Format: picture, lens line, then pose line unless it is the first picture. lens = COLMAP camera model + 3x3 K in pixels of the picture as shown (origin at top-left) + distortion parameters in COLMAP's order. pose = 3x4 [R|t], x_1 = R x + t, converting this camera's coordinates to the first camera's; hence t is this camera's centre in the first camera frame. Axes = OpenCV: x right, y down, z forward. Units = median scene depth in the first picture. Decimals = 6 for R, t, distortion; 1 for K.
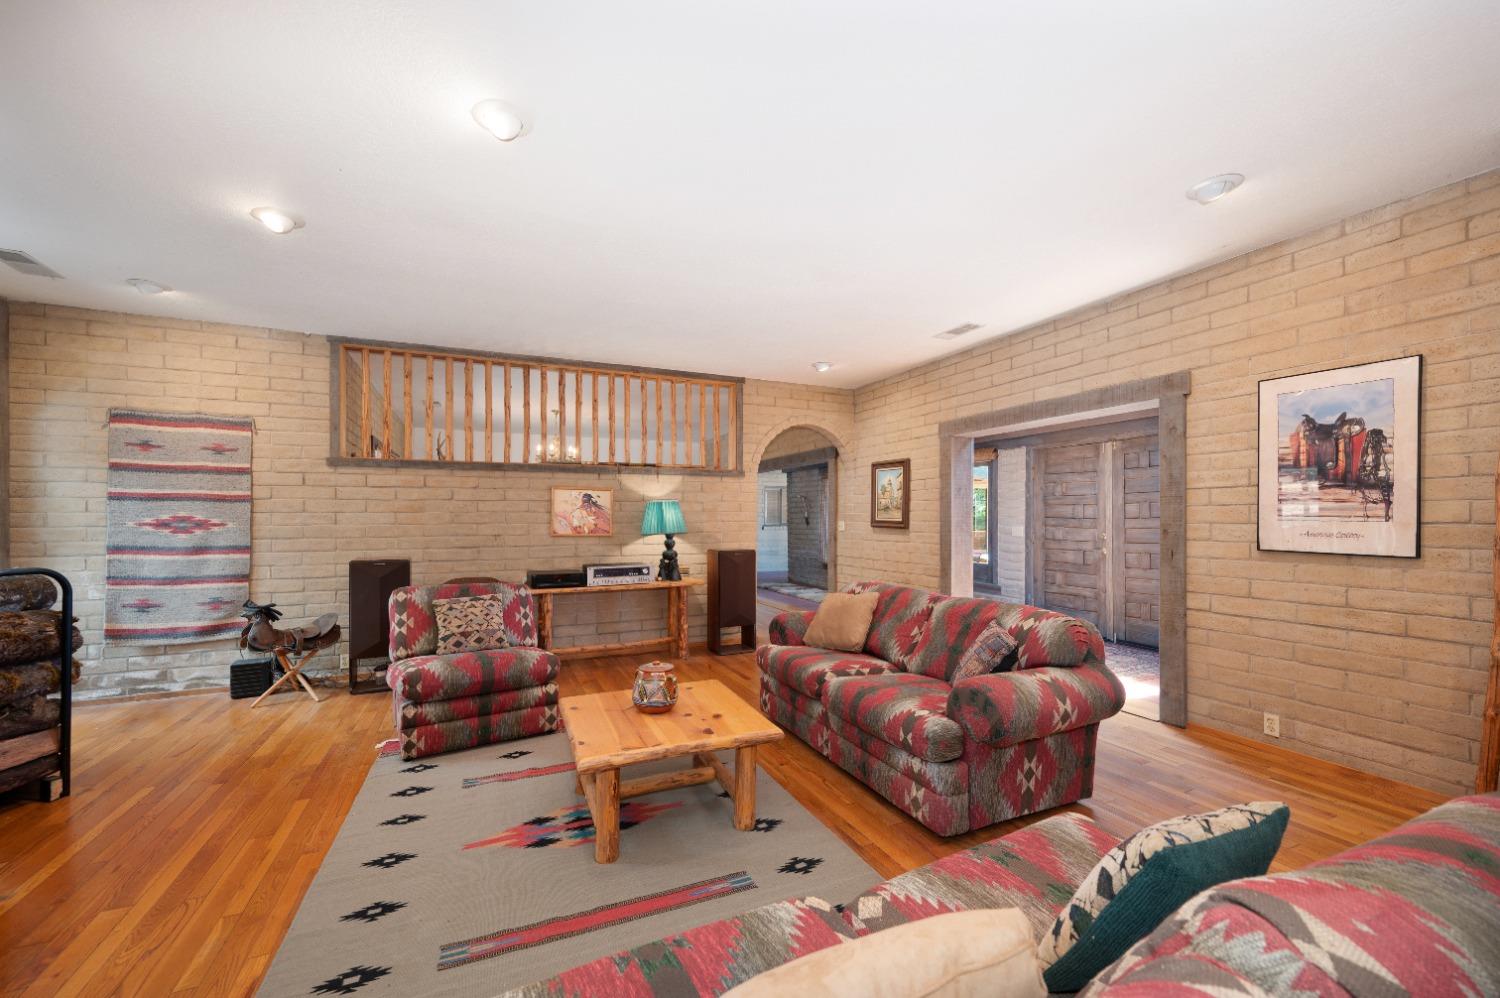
lens RADIAL K [[594.5, 0, 751.5], [0, 594.5, 514.7], [0, 0, 1]] dist [-0.000519, 0.000053]
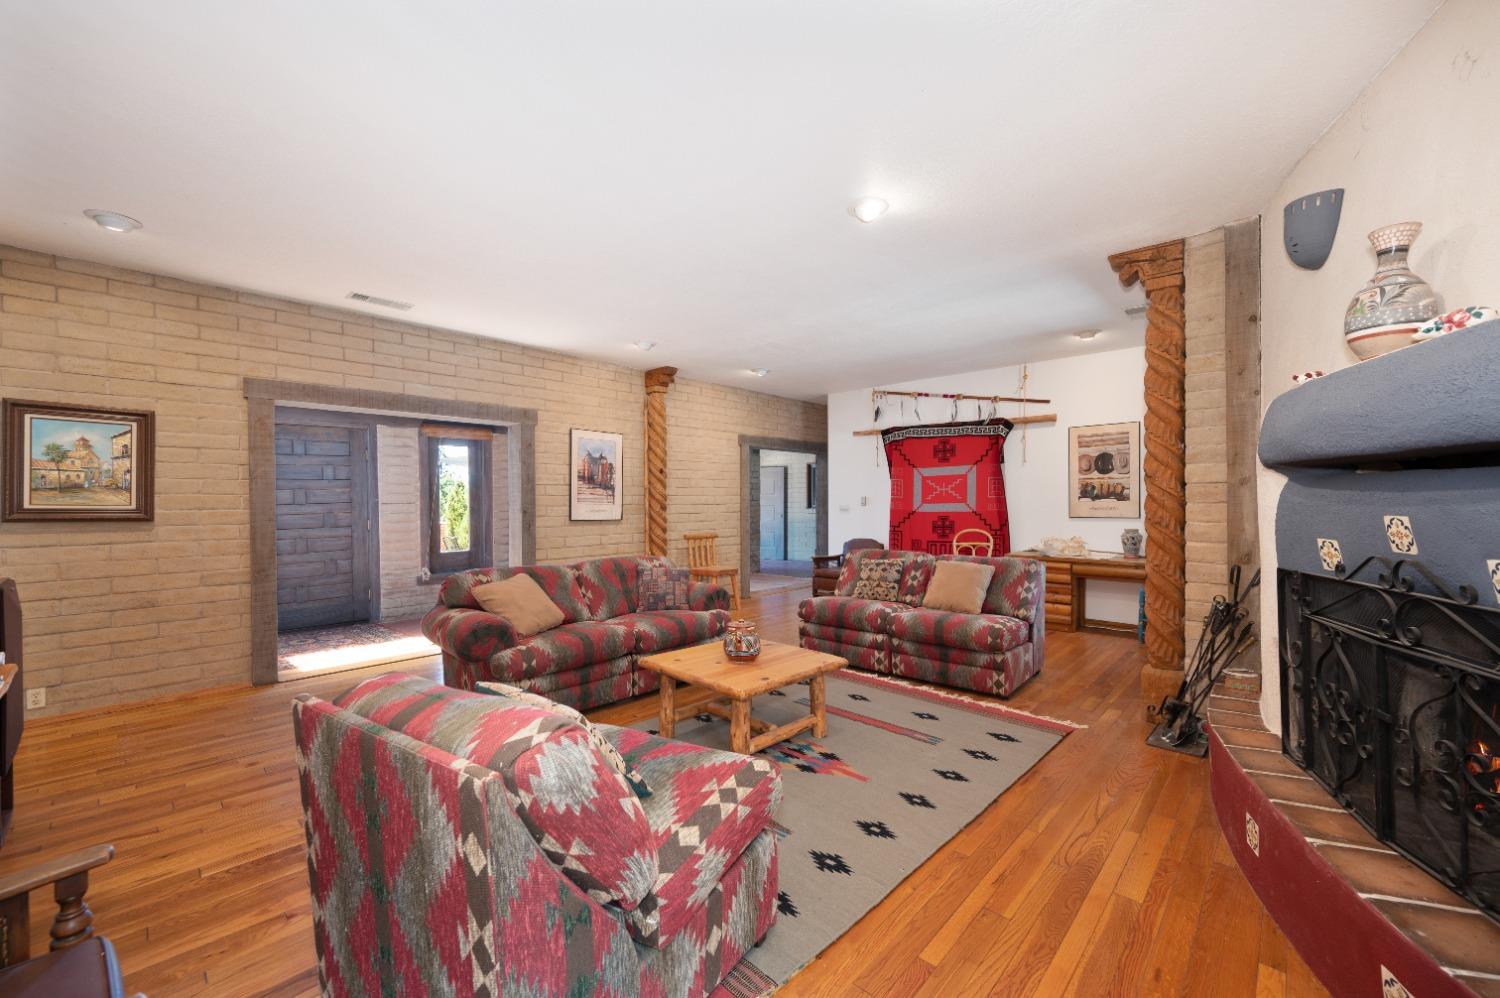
lens RADIAL K [[589.5, 0, 754.5], [0, 589.5, 507.1], [0, 0, 1]] dist [-0.001795, -0.000183]
pose [[-0.379547, -0.003801, 0.925165, -1.037713], [-0.000276, 0.999992, 0.003995, 0.011111], [-0.925173, 0.001261, -0.379545, 1.161721]]
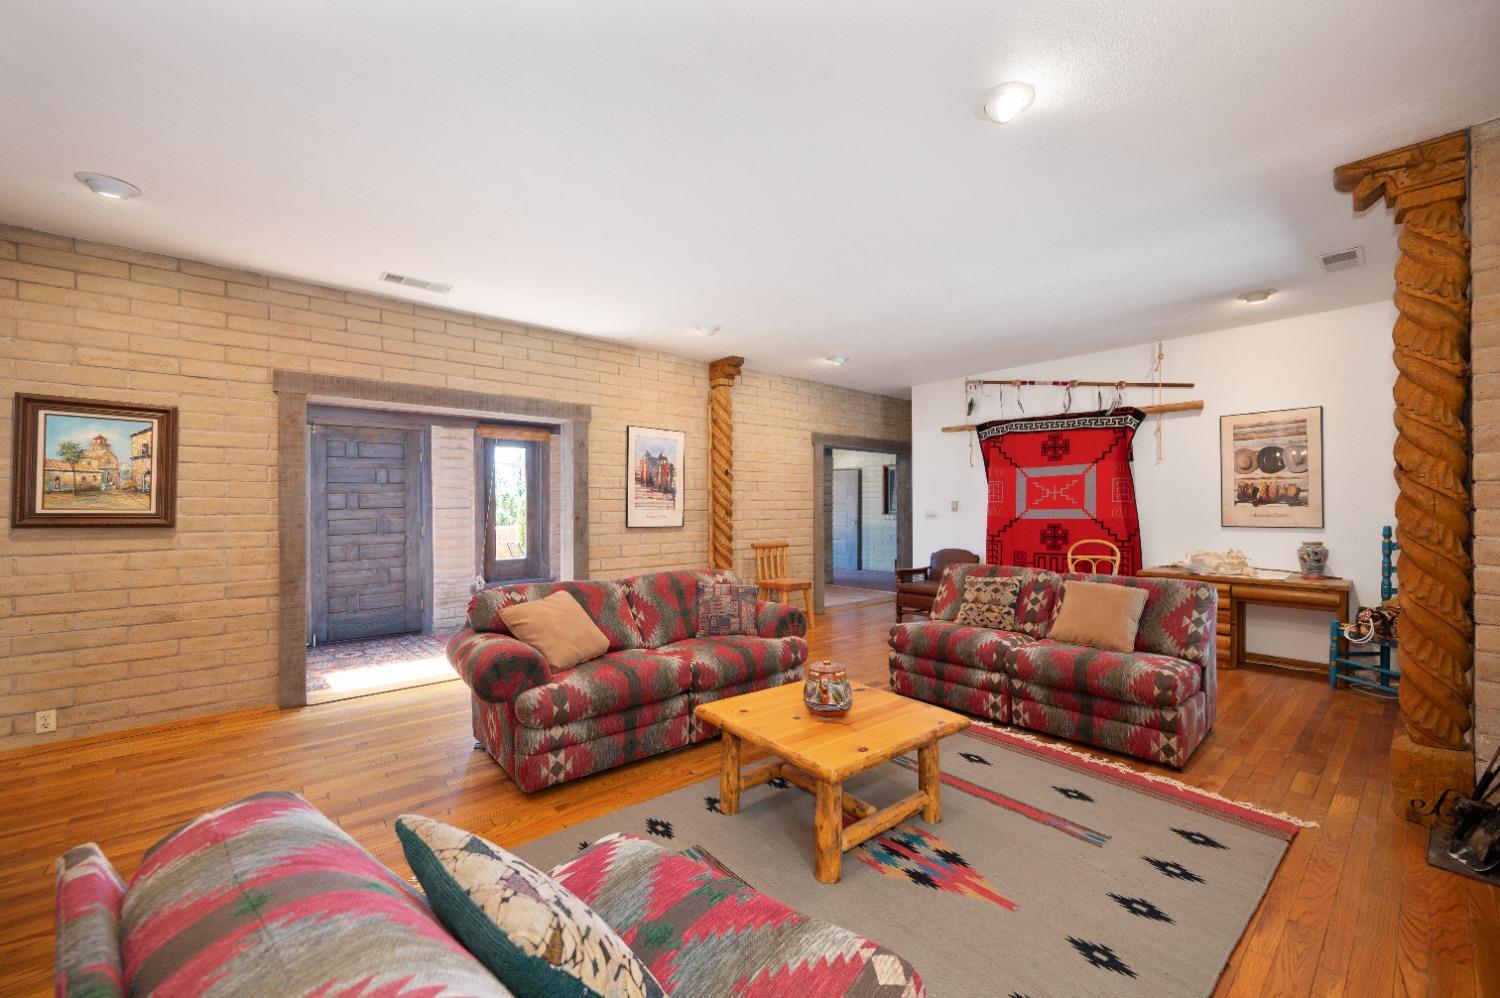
lens RADIAL K [[589.5, 0, 754.5], [0, 589.5, 507.1], [0, 0, 1]] dist [-0.001795, -0.000183]
pose [[-0.272779, 0.004220, 0.962067, -0.819524], [-0.002022, 0.999986, -0.004959, 0.010768], [-0.962075, -0.003298, -0.272767, 1.103271]]
